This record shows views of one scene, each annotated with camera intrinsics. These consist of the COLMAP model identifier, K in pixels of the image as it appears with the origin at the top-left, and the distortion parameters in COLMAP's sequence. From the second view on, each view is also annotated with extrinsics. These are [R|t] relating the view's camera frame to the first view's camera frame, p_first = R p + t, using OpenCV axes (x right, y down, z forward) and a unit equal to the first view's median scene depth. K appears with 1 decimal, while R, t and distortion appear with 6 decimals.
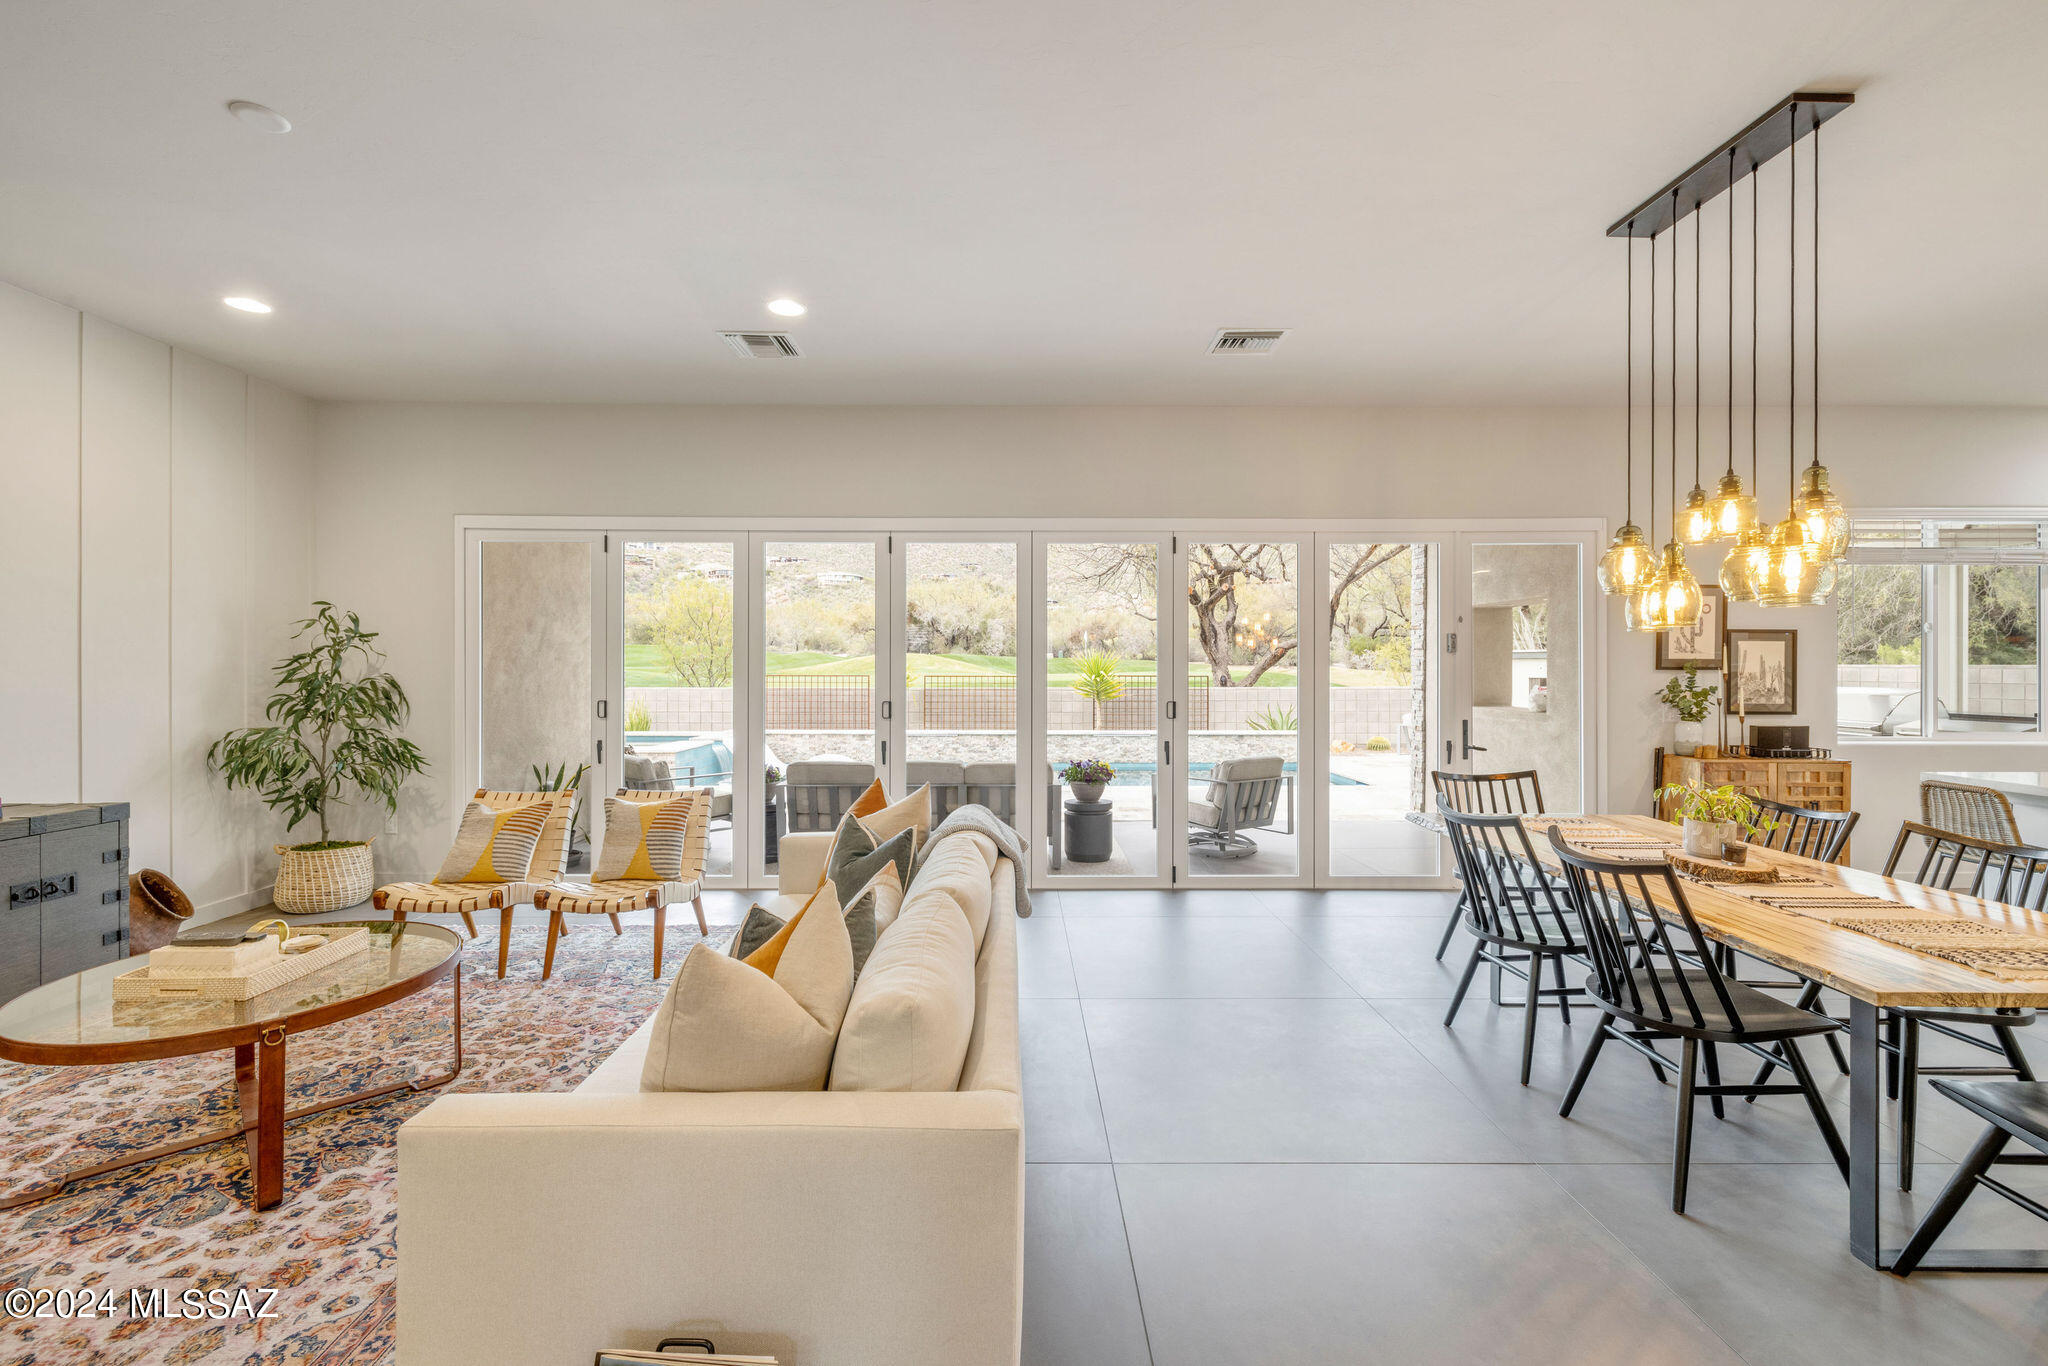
lens RADIAL K [[858.1, 0, 1020.7], [0, 858.1, 670.8], [0, 0, 1]] dist [-0.001031, -0.000191]
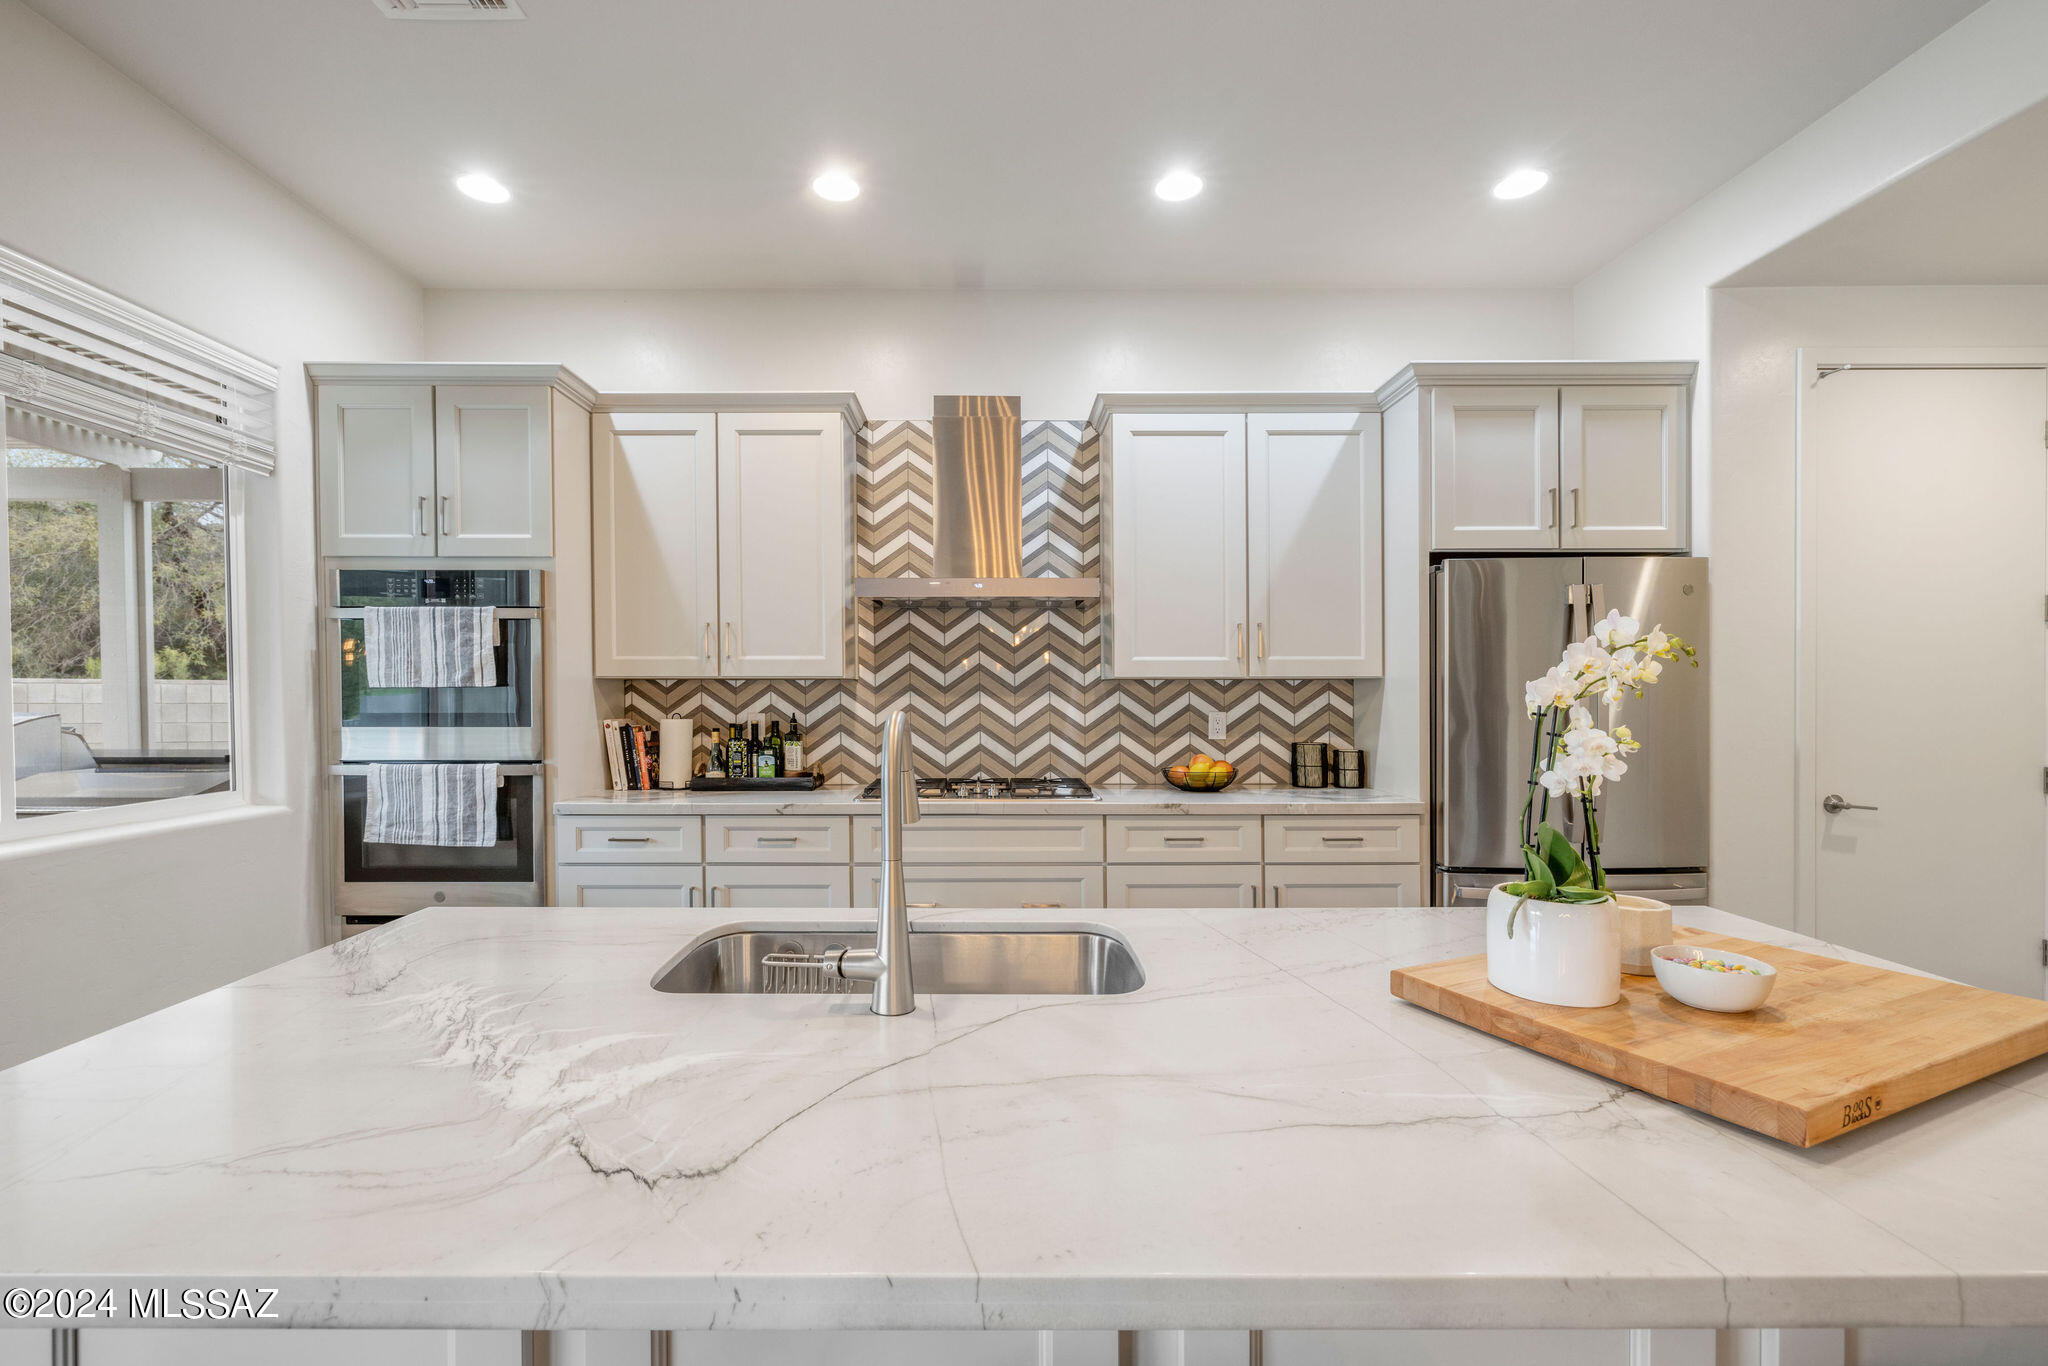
lens RADIAL K [[874.5, 0, 996.1], [0, 874.5, 706.4], [0, 0, 1]] dist [0.000870, 0.000232]
pose [[0.001902, -0.016319, 0.999865, 0.754501], [0.002927, 0.999863, 0.016314, 0.014554], [-0.999994, 0.002896, 0.001949, 0.613257]]
